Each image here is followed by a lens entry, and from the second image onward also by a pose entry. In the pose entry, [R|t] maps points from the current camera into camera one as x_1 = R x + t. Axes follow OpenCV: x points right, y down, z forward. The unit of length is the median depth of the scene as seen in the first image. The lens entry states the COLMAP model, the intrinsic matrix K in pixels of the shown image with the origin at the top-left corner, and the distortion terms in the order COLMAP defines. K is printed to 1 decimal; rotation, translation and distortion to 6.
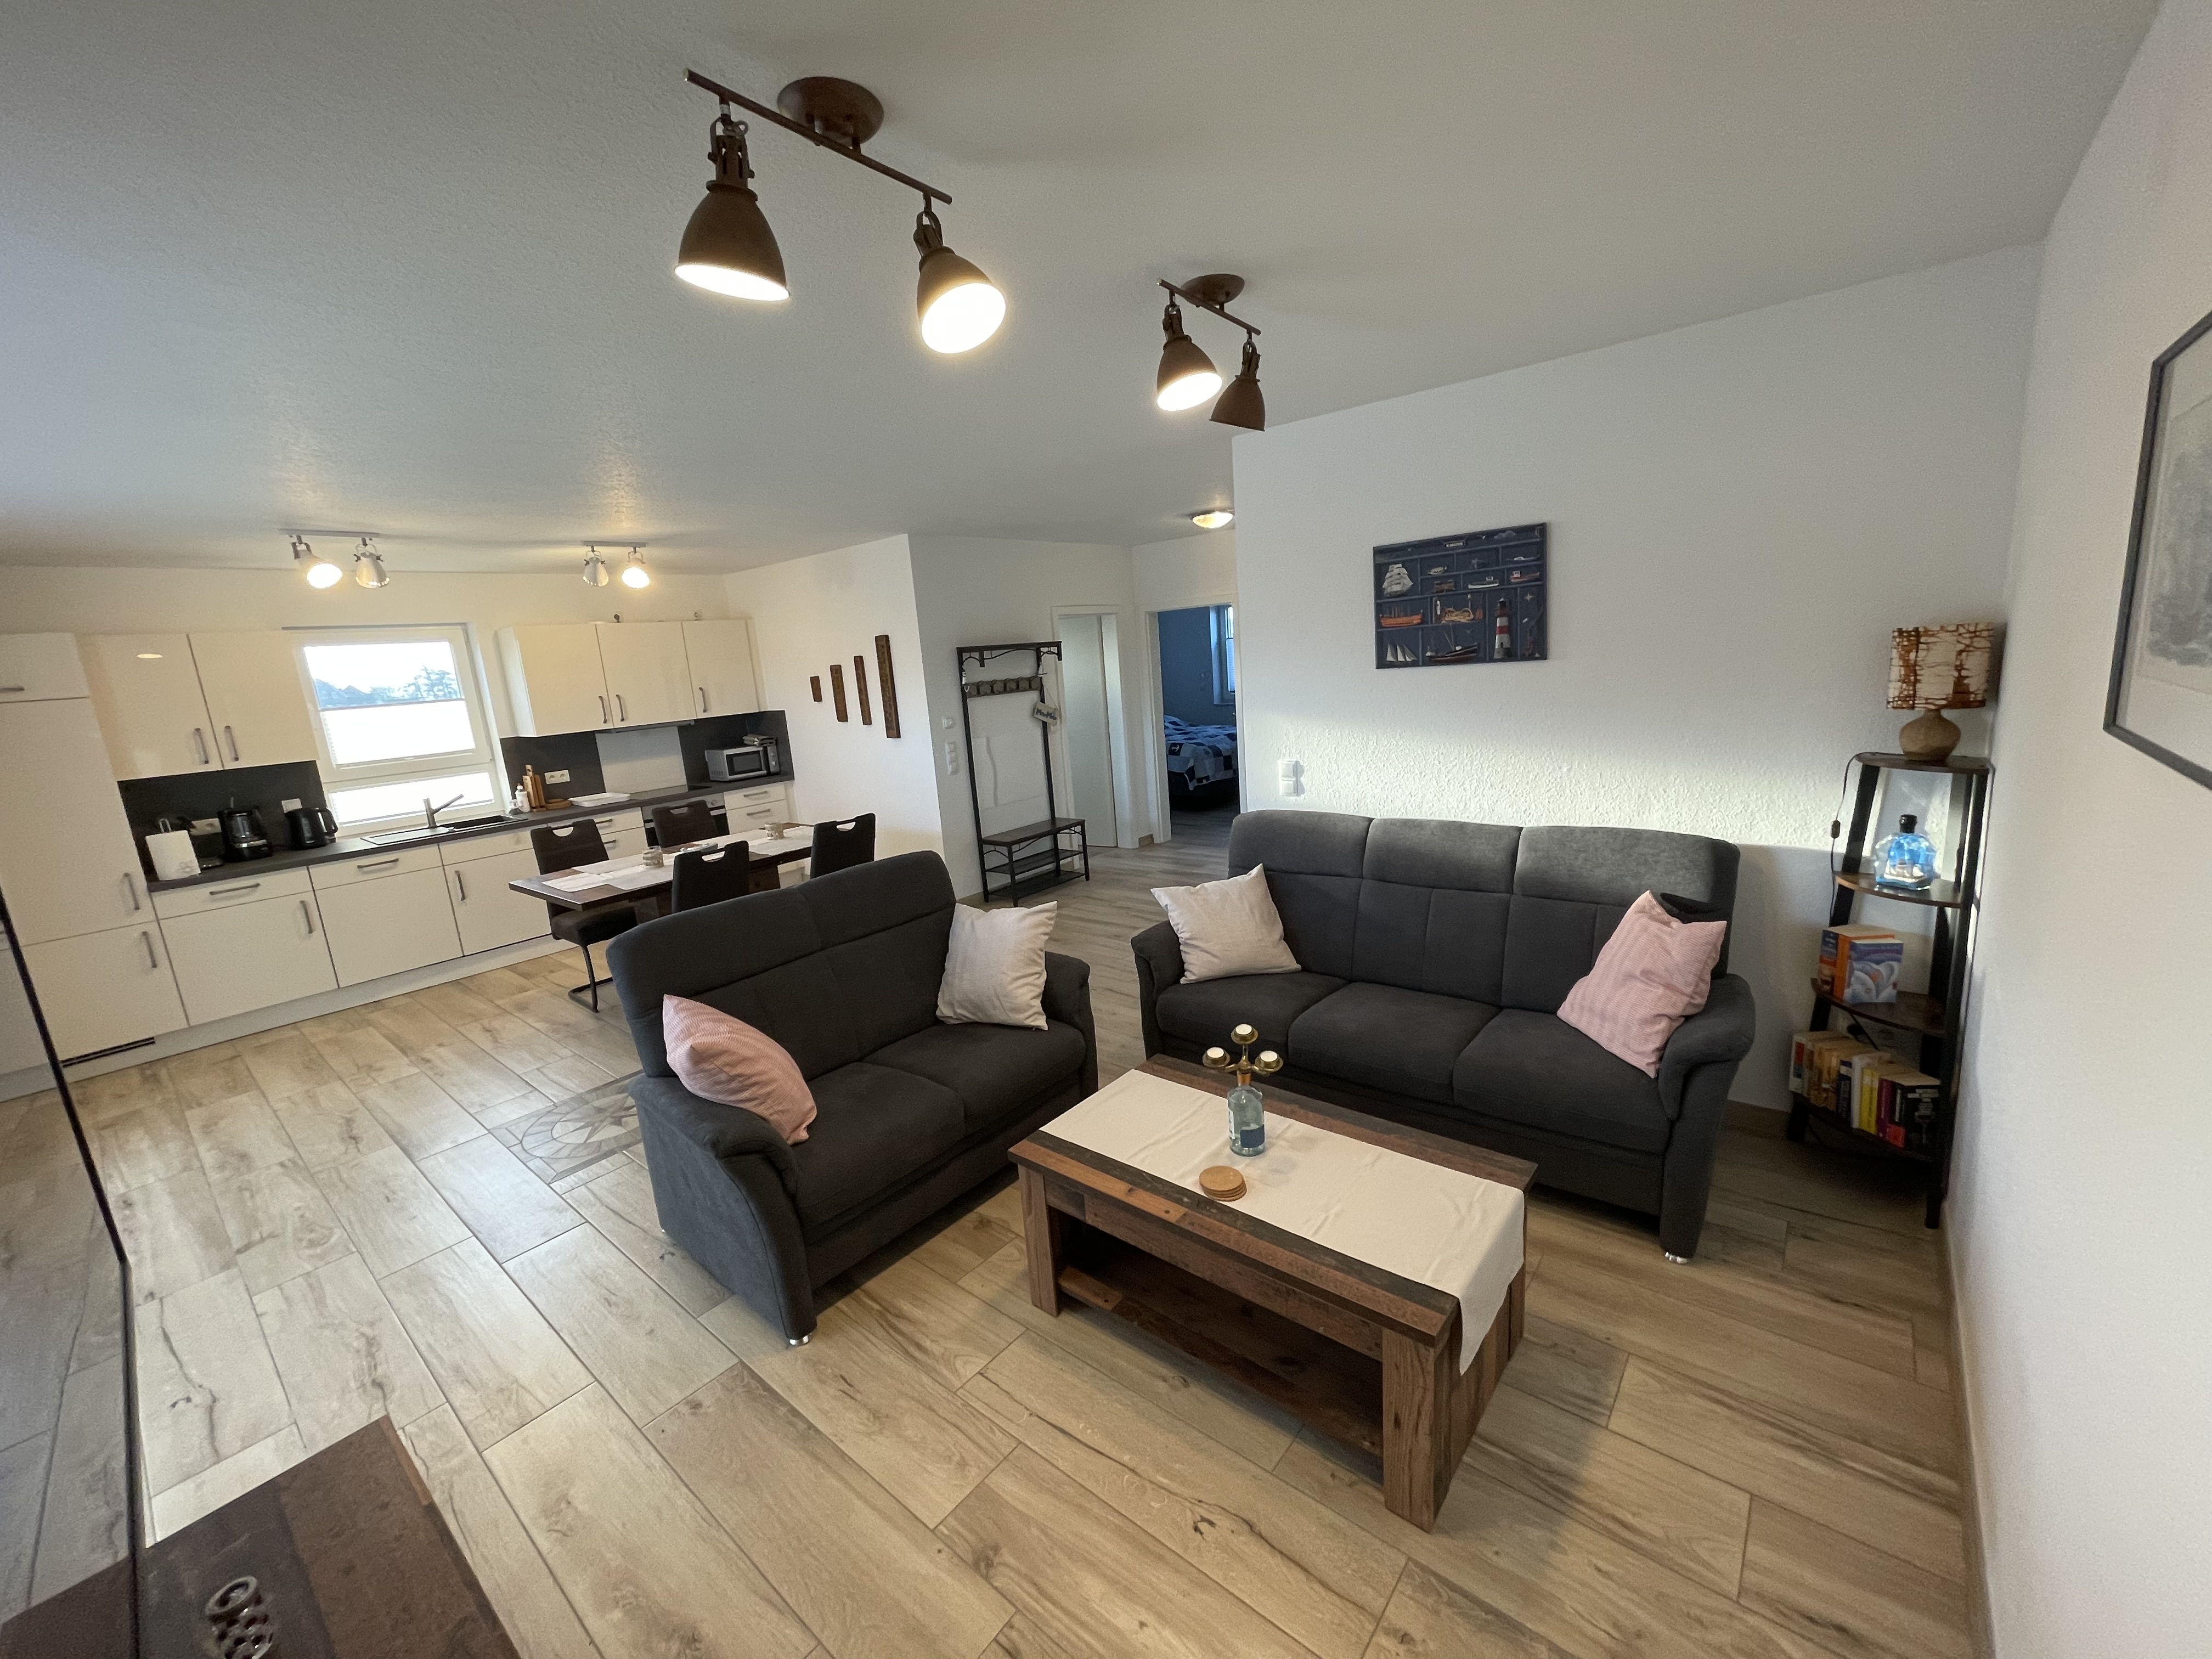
lens RADIAL K [[889.3, 0, 1110.6], [0, 889.3, 831.4], [0, 0, 1]] dist [-0.004305, 0.001517]
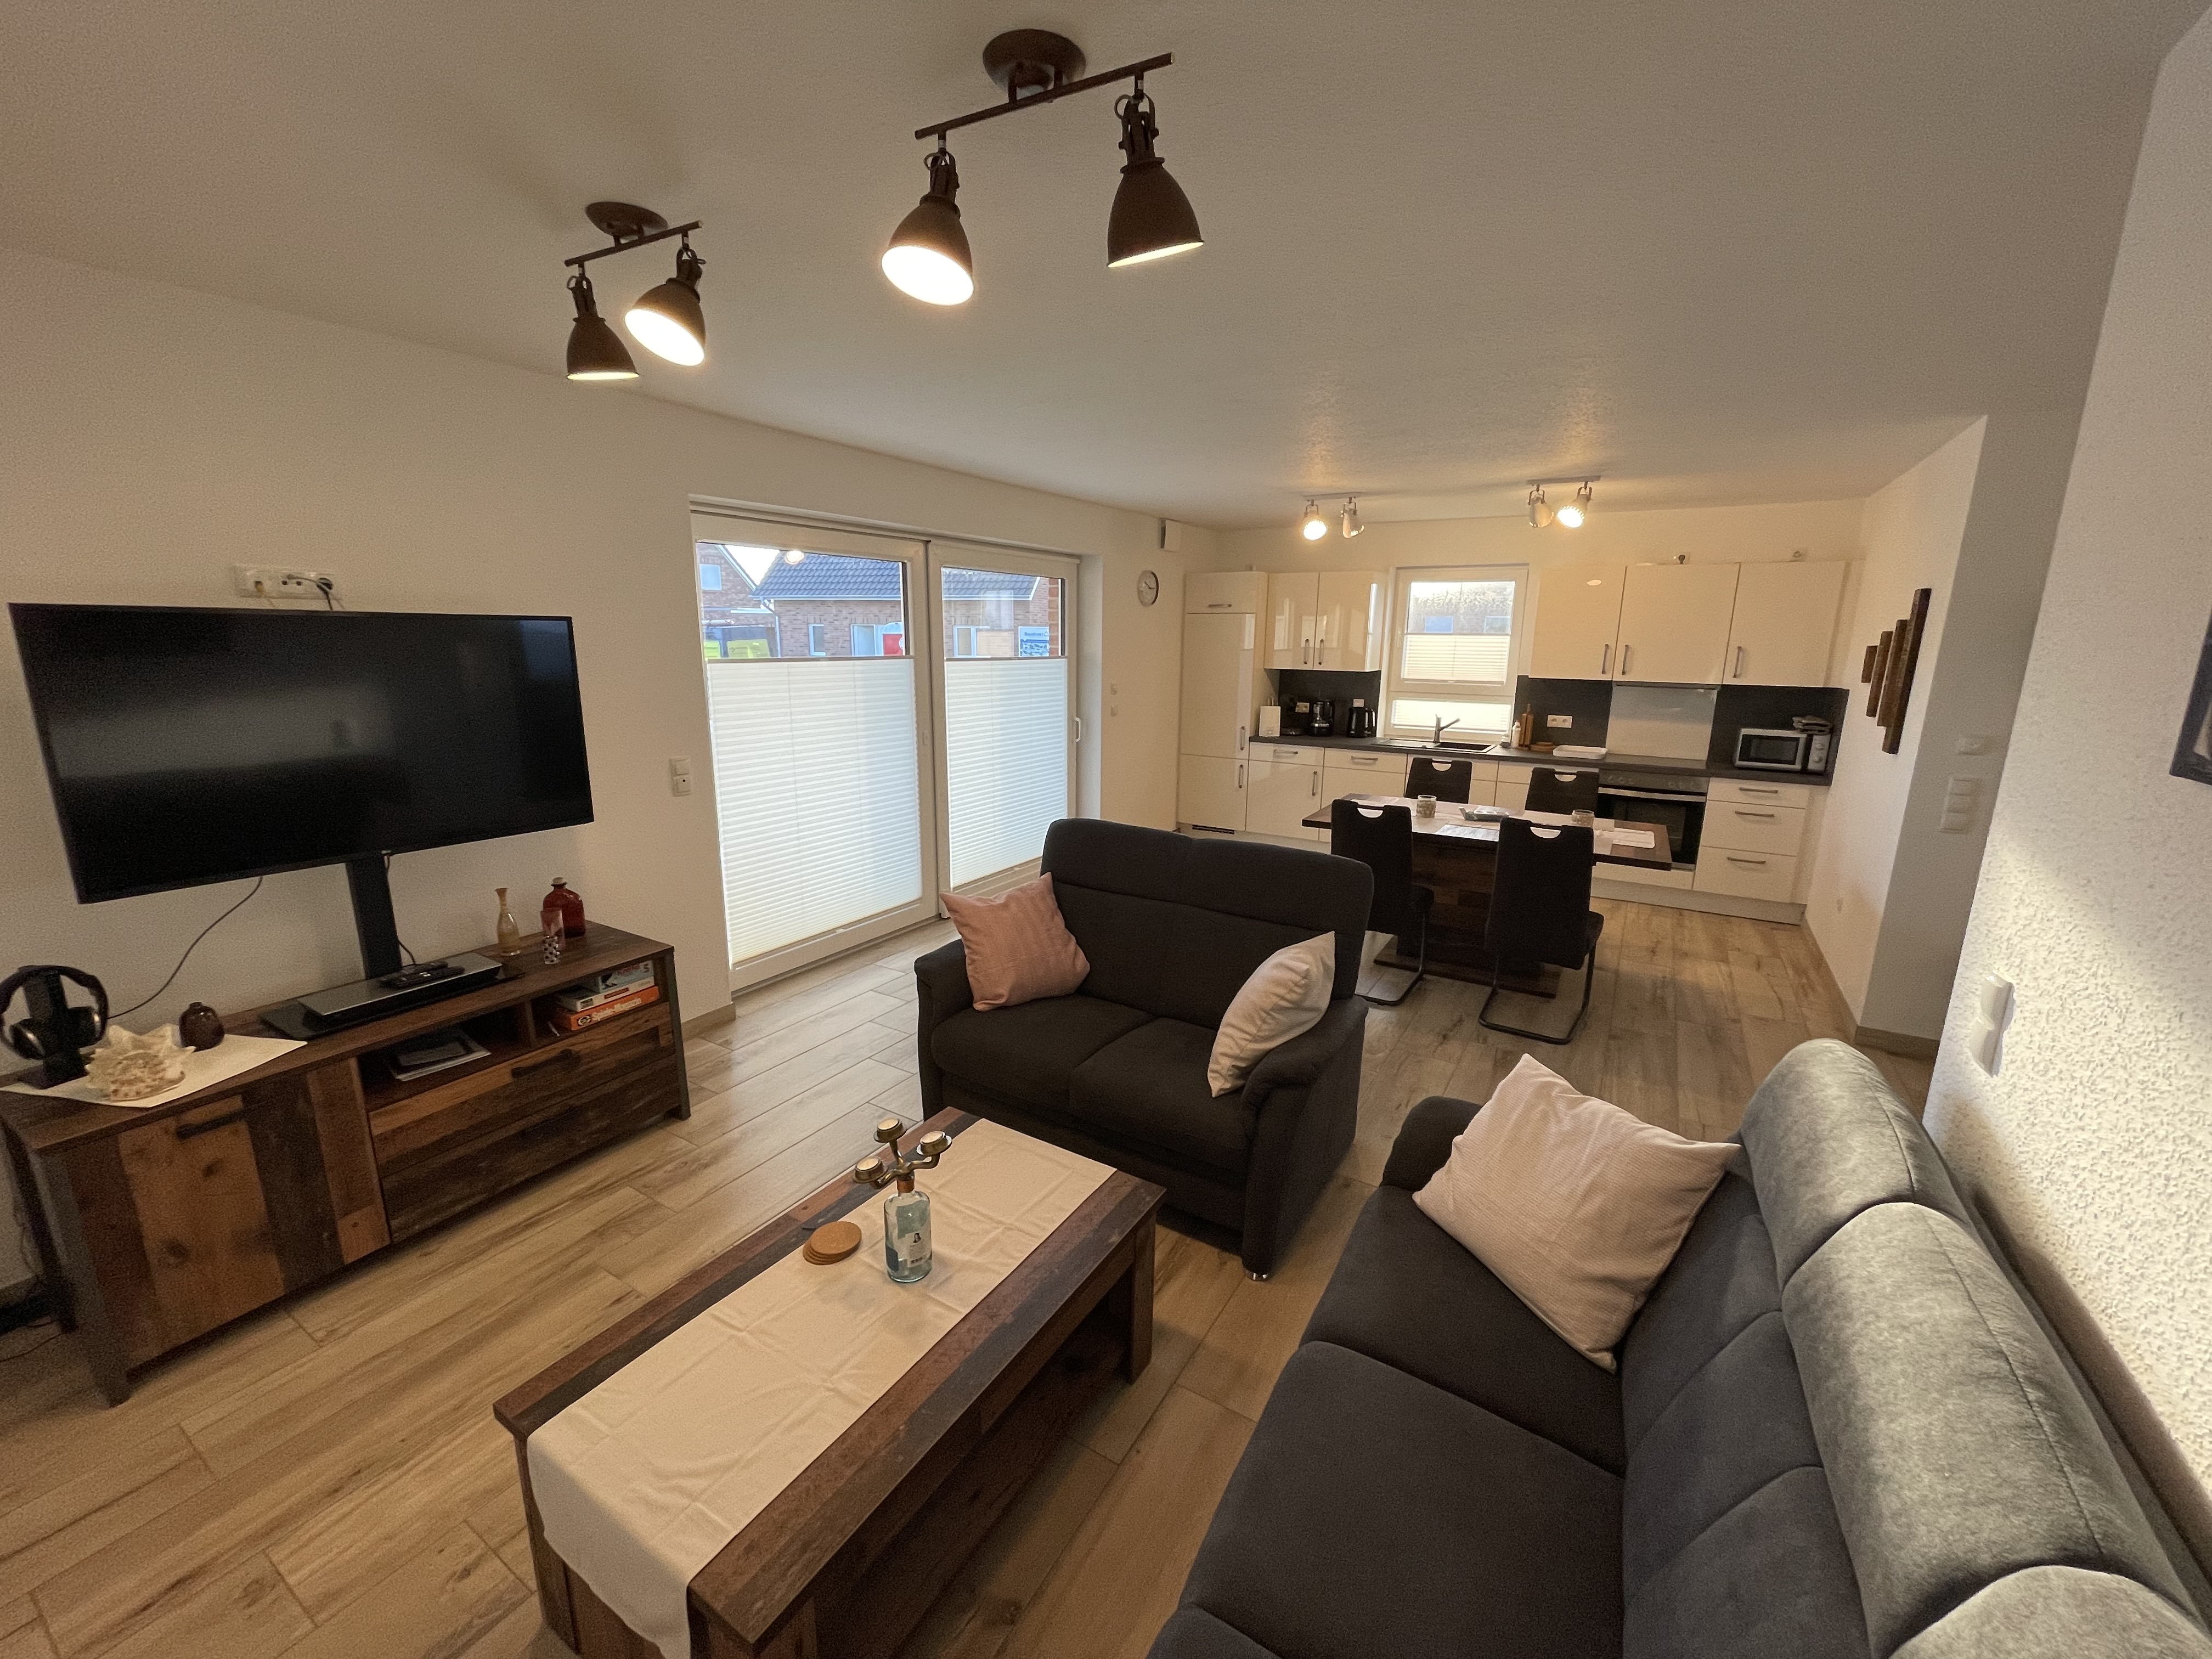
lens RADIAL K [[889.3, 0, 1096.4], [0, 889.3, 828.0], [0, 0, 1]] dist [-0.004305, 0.001517]
pose [[0.135795, 0.287591, -0.948078, 0.431490], [-0.220773, 0.941664, 0.254023, -0.132222], [0.965826, 0.174815, 0.191365, 0.499647]]
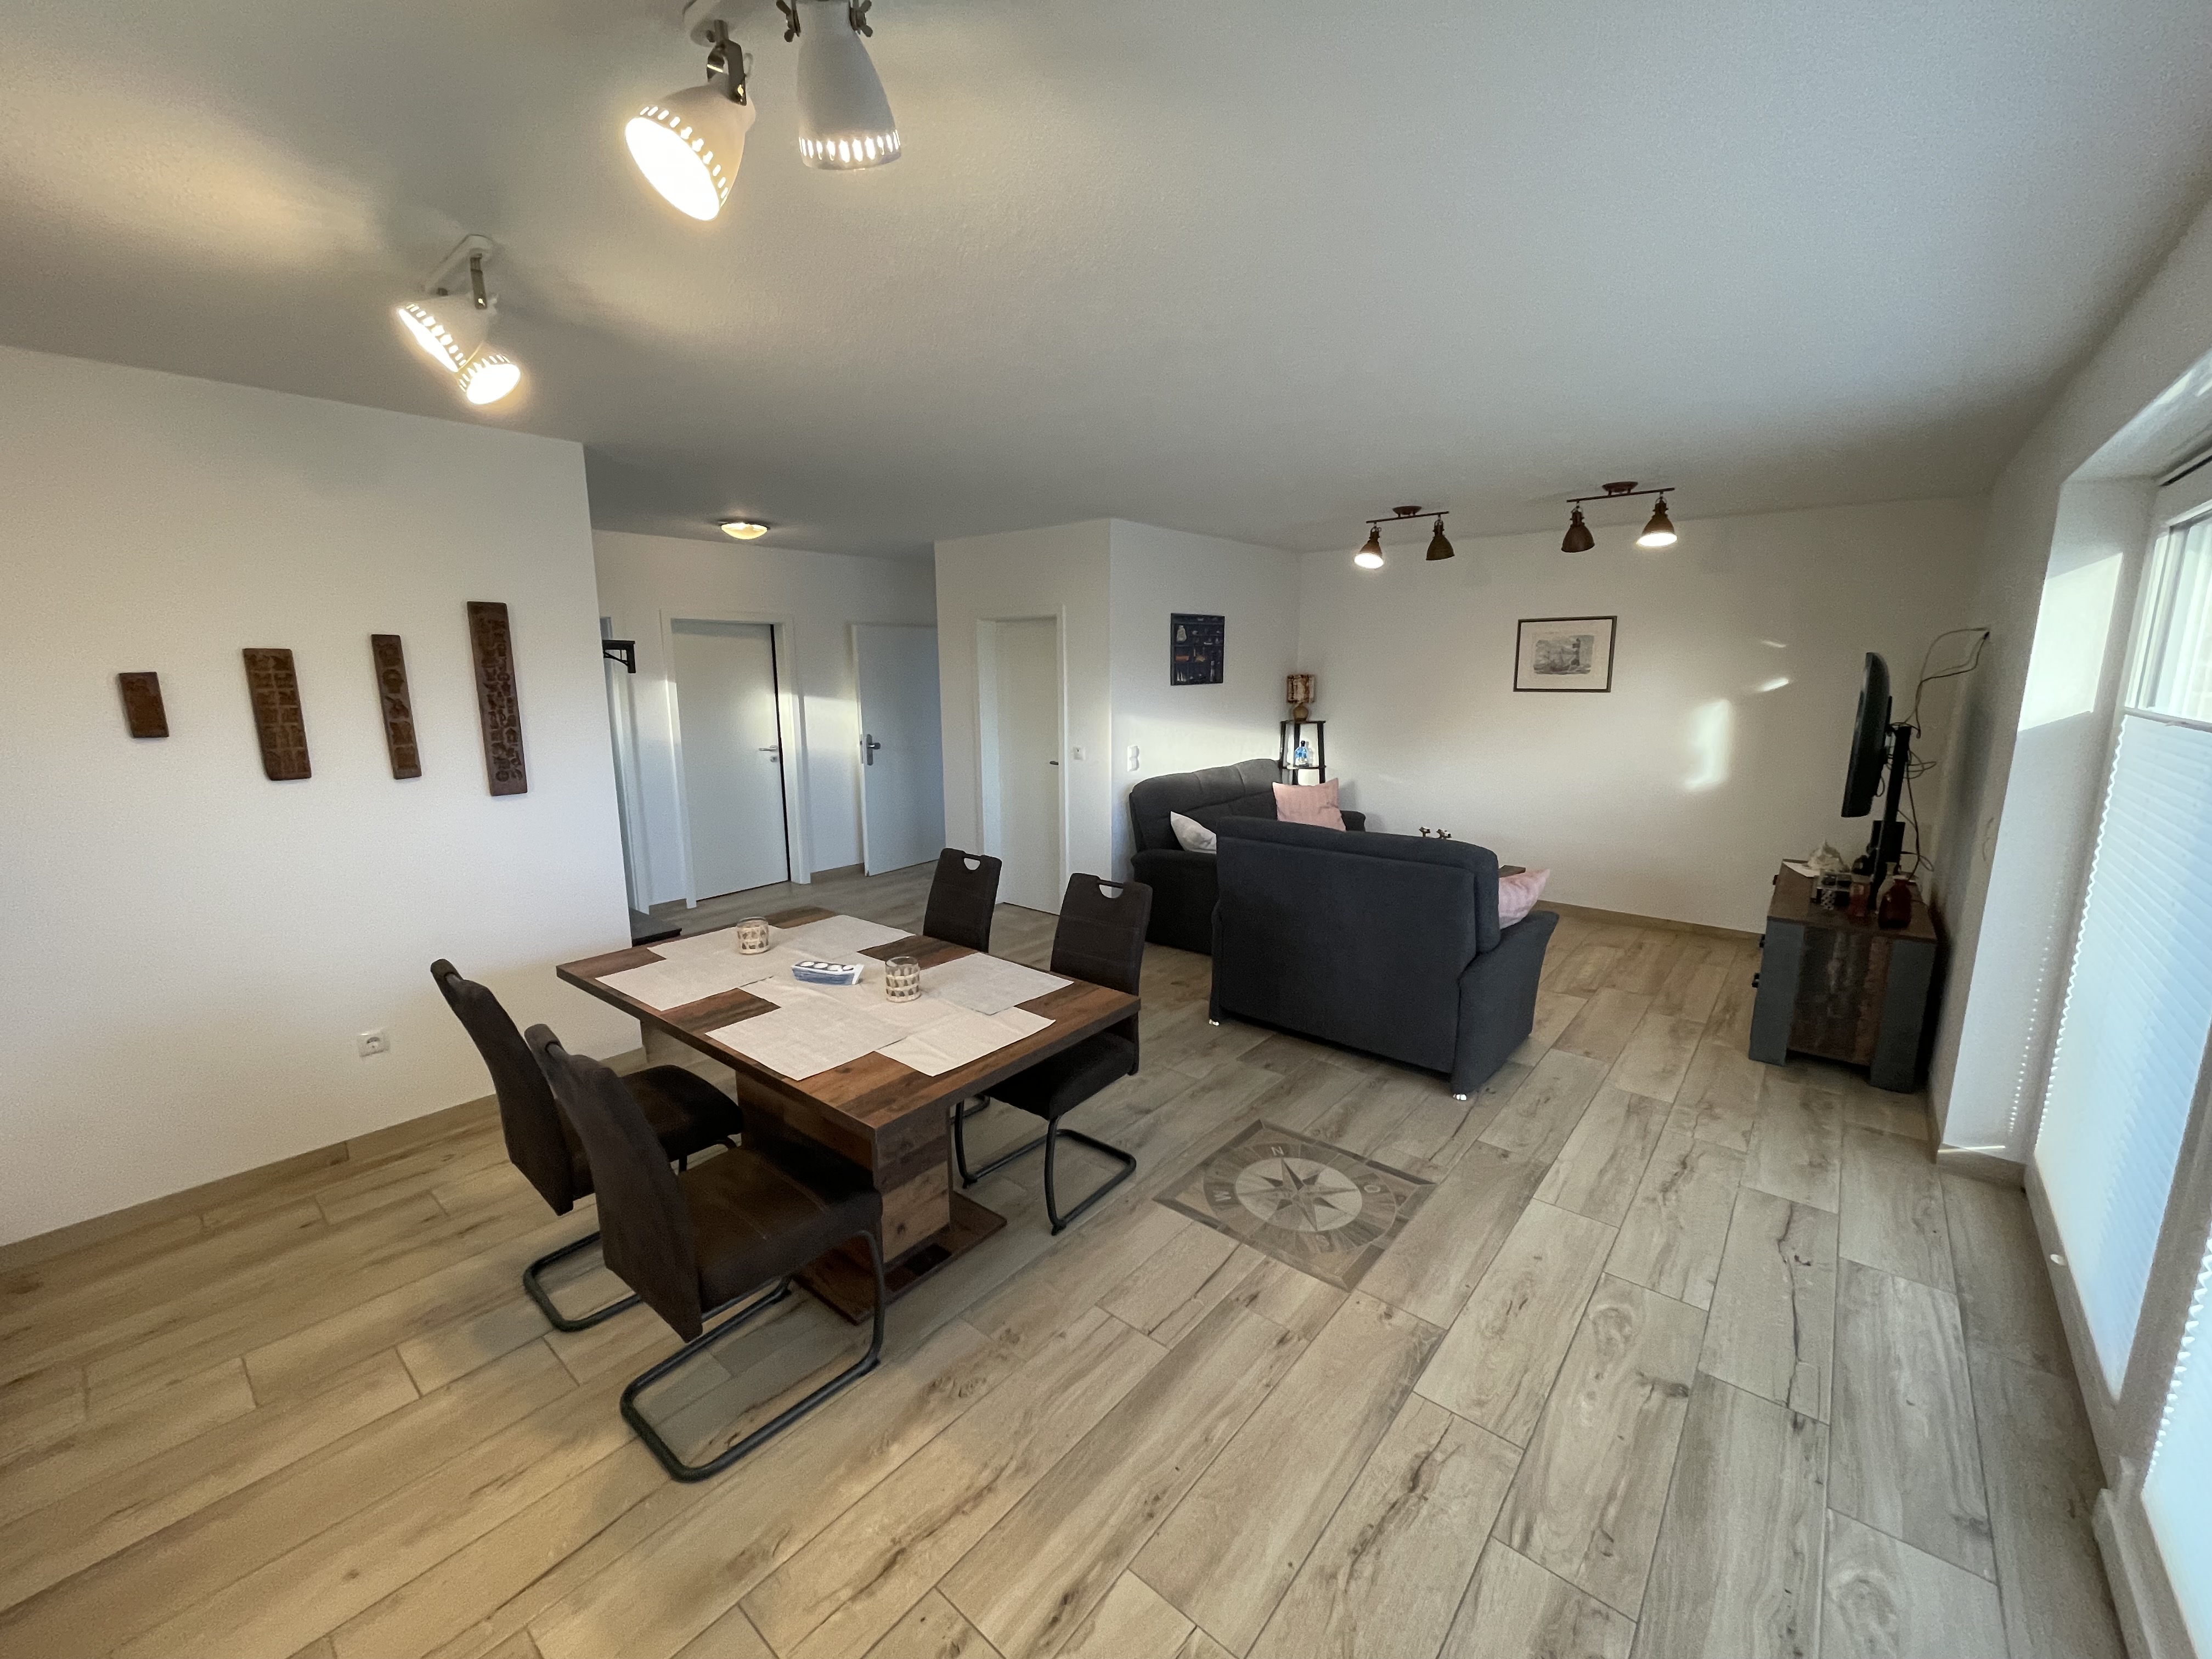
lens RADIAL K [[889.3, 0, 1109.1], [0, 889.3, 828.3], [0, 0, 1]] dist [-0.004305, 0.001517]
pose [[0.000716, -0.106146, 0.994350, -1.140925], [0.205395, 0.973166, 0.103736, -0.098251], [-0.978679, 0.204161, 0.022498, 0.931502]]
